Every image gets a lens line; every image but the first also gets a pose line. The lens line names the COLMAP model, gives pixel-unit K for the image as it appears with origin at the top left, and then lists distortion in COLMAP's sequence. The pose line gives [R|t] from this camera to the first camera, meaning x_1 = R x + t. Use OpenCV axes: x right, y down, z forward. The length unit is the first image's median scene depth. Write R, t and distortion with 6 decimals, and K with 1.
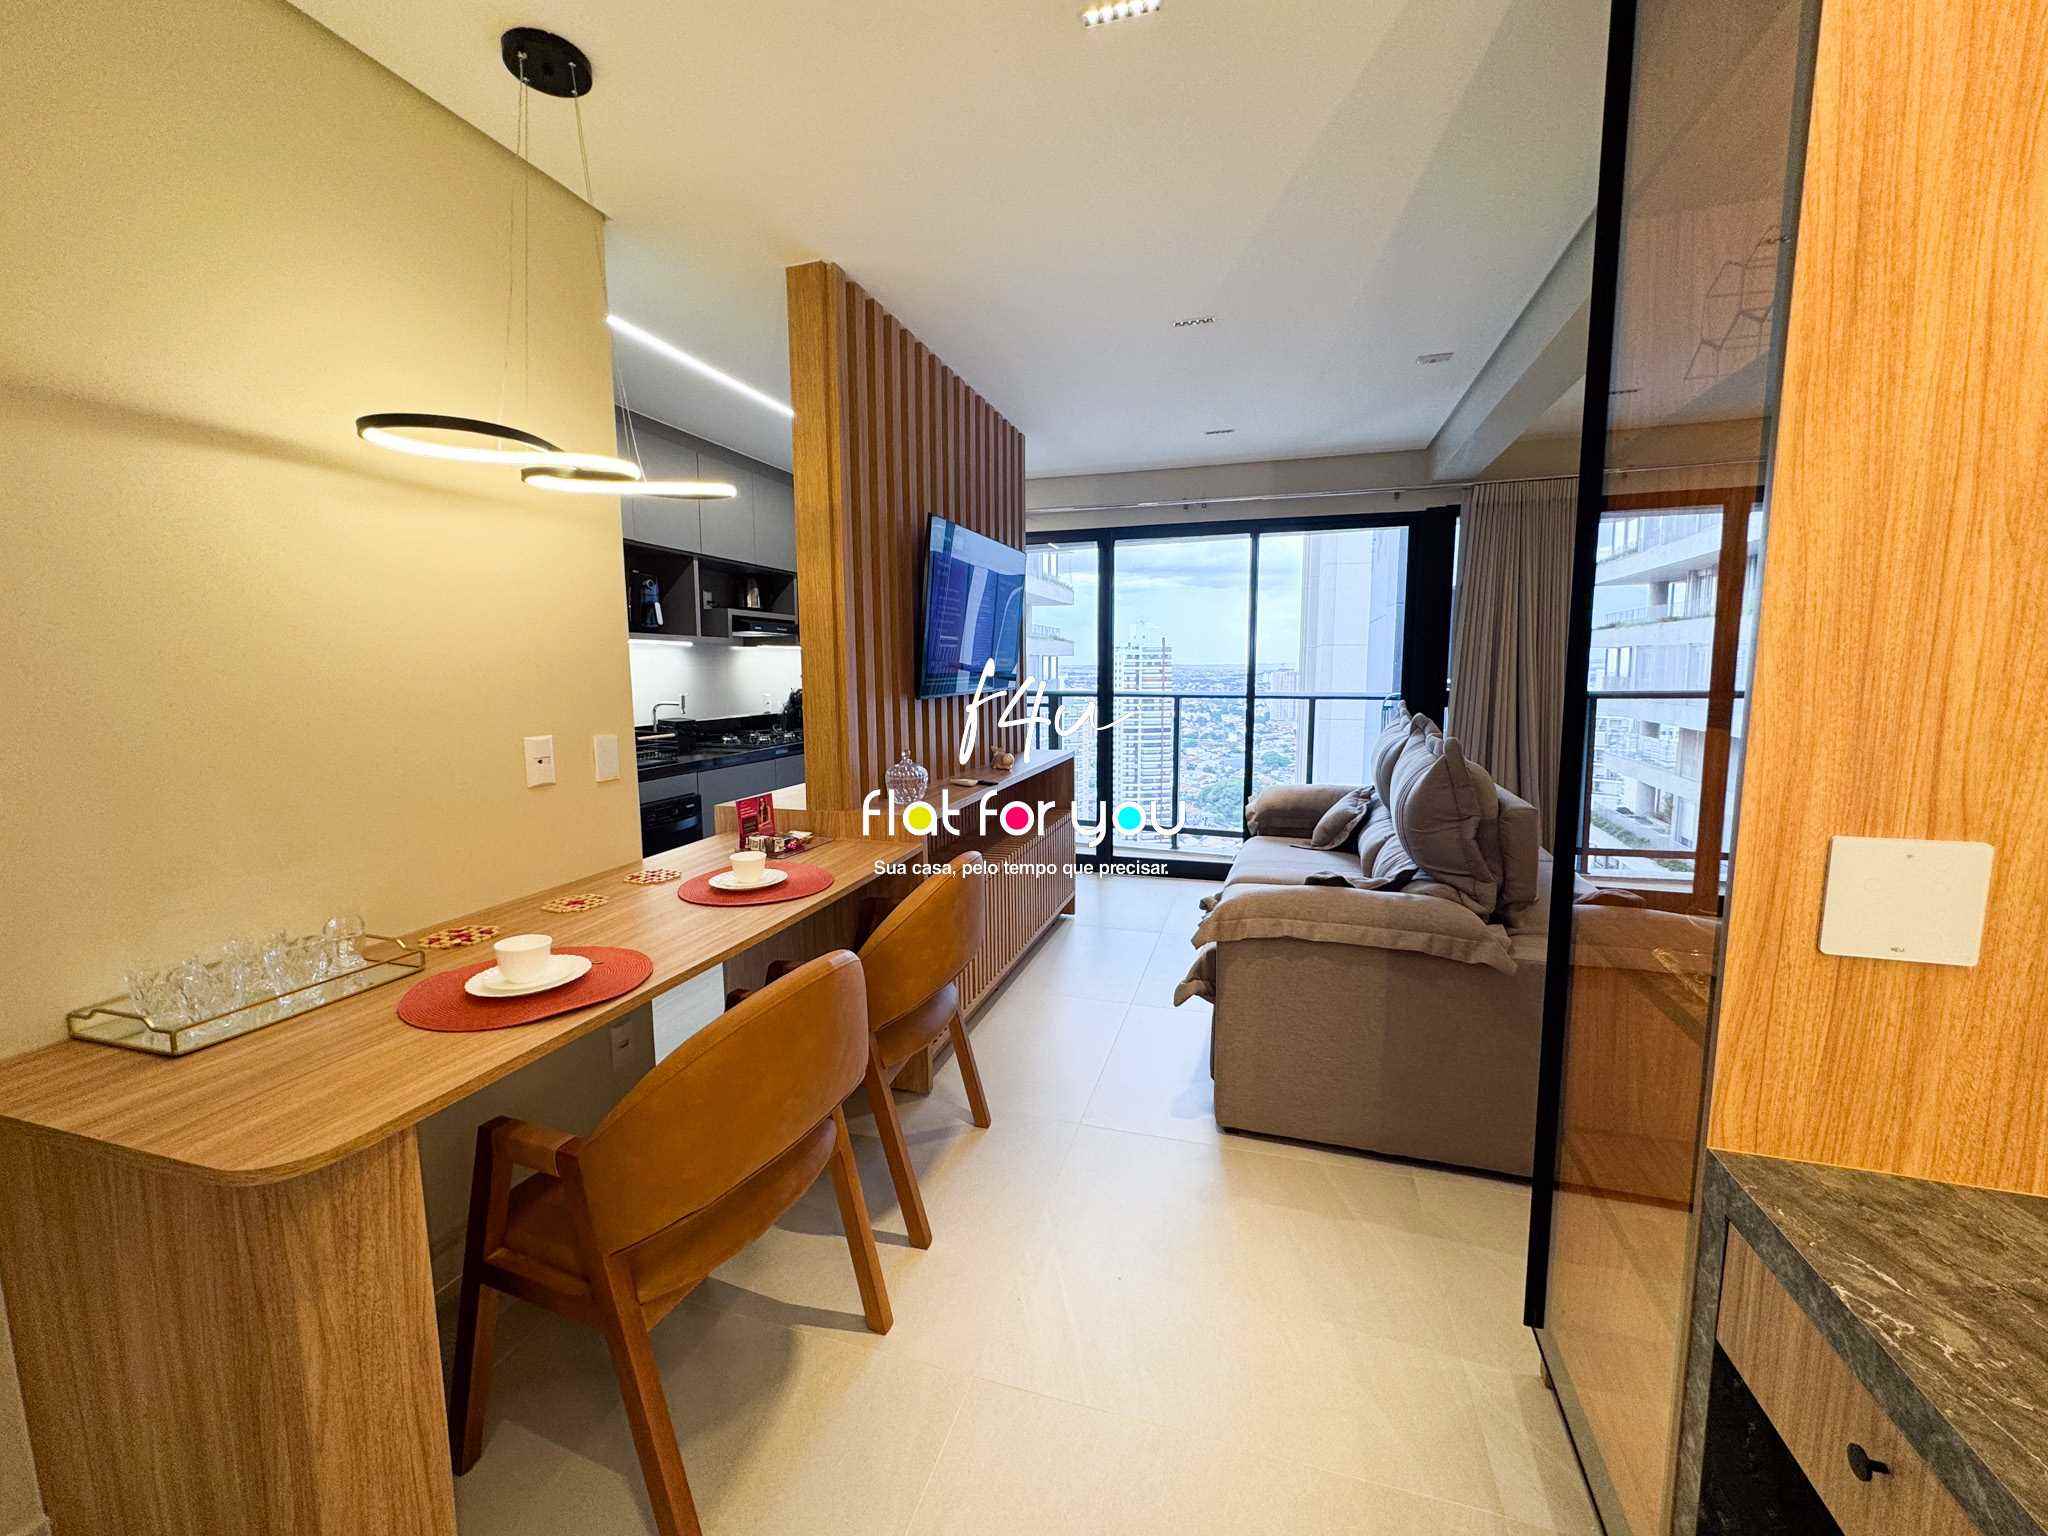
lens RADIAL K [[821.3, 0, 1027.8], [0, 821.3, 768.3], [0, 0, 1]] dist [0.005861, 0.000245]
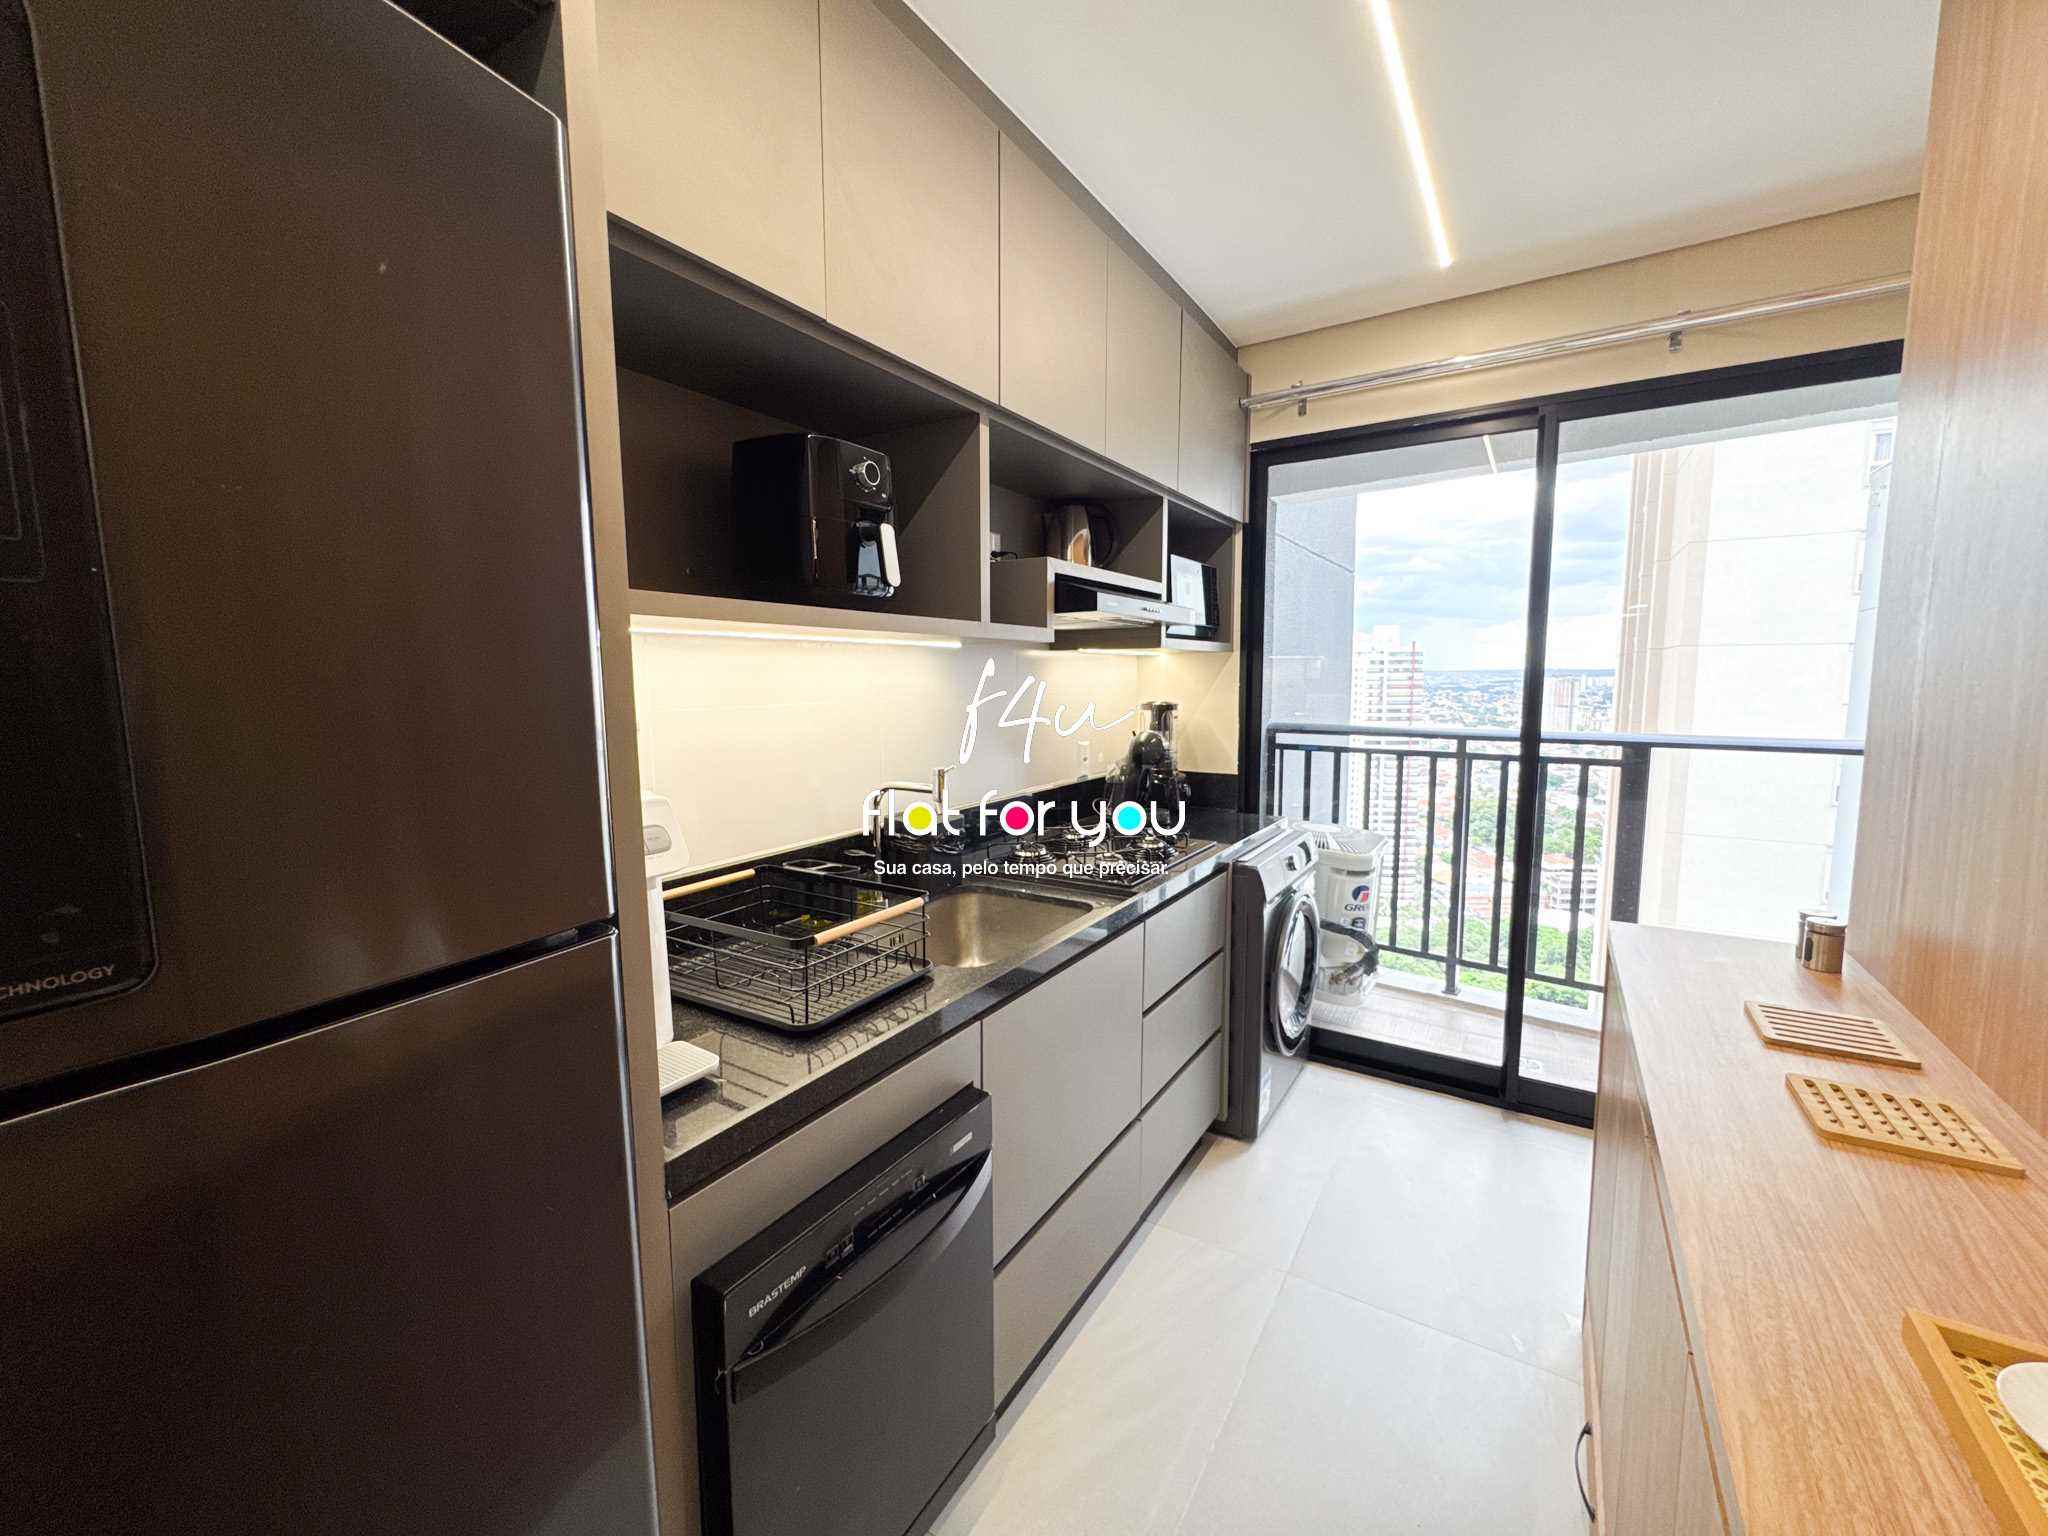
lens RADIAL K [[821.3, 0, 1020.9], [0, 821.3, 765.1], [0, 0, 1]] dist [0.005861, 0.000245]
pose [[0.963862, 0.022560, -0.265444, -0.932096], [-0.026015, 0.999616, -0.009509, -0.299089], [0.265128, 0.016071, 0.964079, 2.106484]]
